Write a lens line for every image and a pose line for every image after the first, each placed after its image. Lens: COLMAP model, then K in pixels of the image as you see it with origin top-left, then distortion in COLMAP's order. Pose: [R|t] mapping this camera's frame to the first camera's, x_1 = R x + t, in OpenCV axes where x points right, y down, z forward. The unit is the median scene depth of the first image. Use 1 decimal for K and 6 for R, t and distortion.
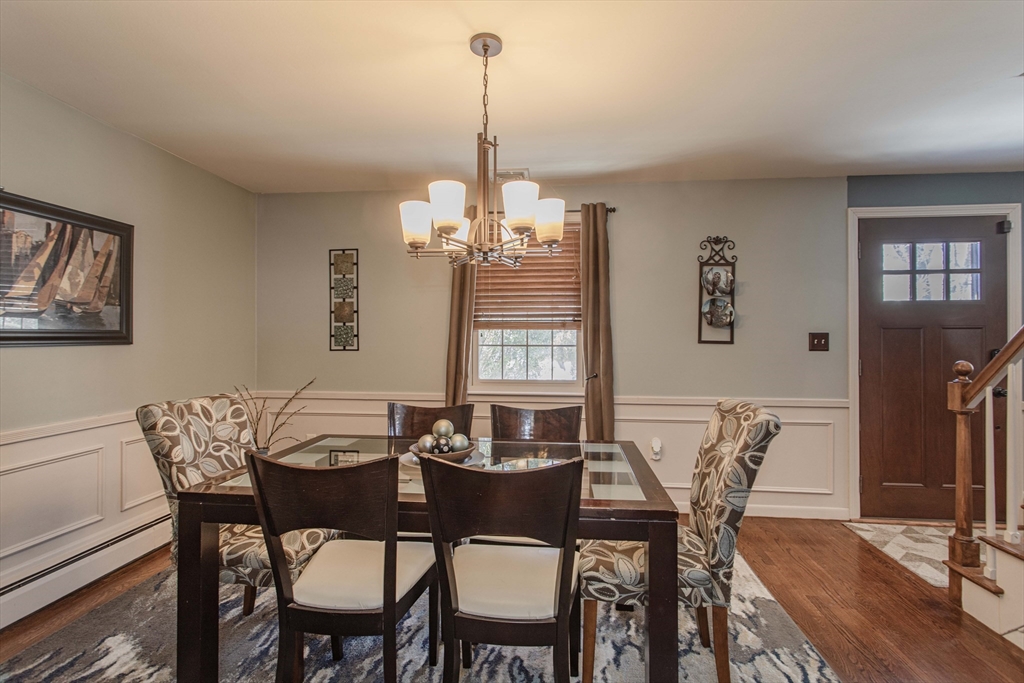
lens RADIAL K [[484.3, 0, 510.9], [0, 484.3, 339.3], [0, 0, 1]] dist [0.000707, 0.000243]
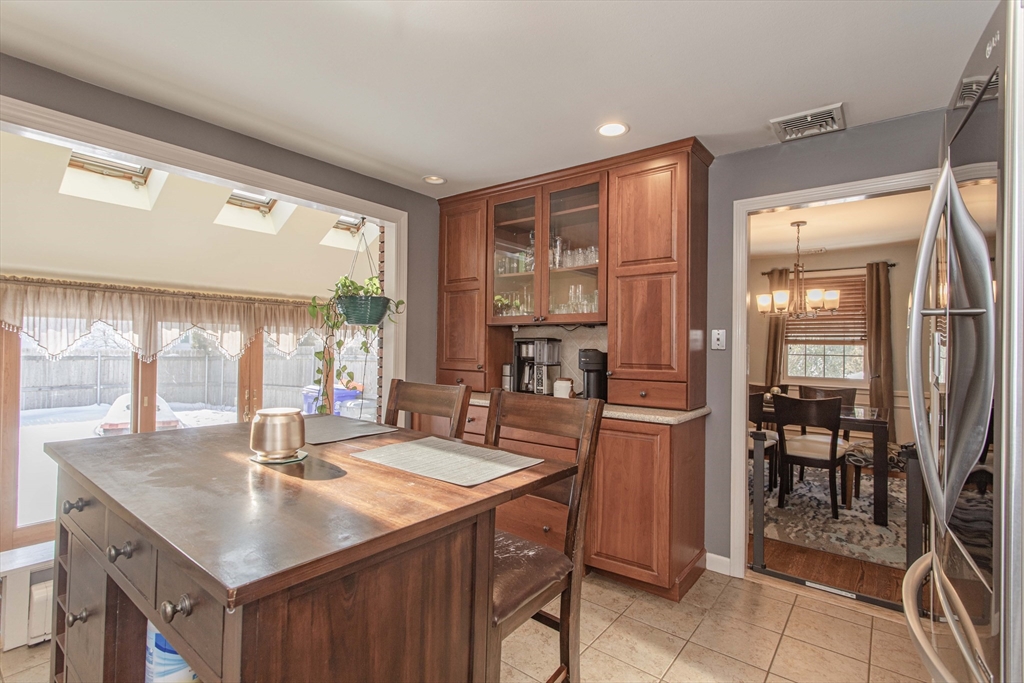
lens RADIAL K [[484.3, 0, 509.5], [0, 484.3, 340.9], [0, 0, 1]] dist [0.000707, 0.000243]
pose [[0.846386, 0.003446, -0.532559, 0.007192], [-0.008187, 0.999945, -0.006540, -0.015760], [0.532507, 0.009895, 0.846368, -0.908457]]
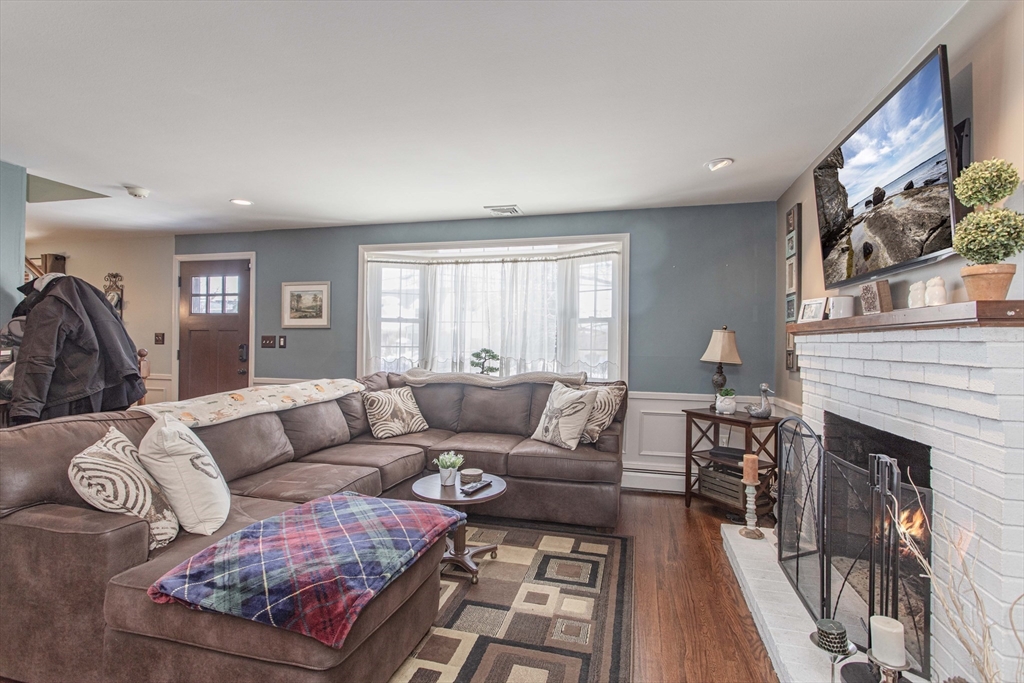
lens RADIAL K [[484.3, 0, 513.0], [0, 484.3, 342.9], [0, 0, 1]] dist [0.000707, 0.000243]
pose [[0.989493, 0.012434, -0.144046, 2.026142], [-0.013118, 0.999907, -0.003799, 0.010271], [0.143985, 0.005649, 0.989564, -0.415596]]
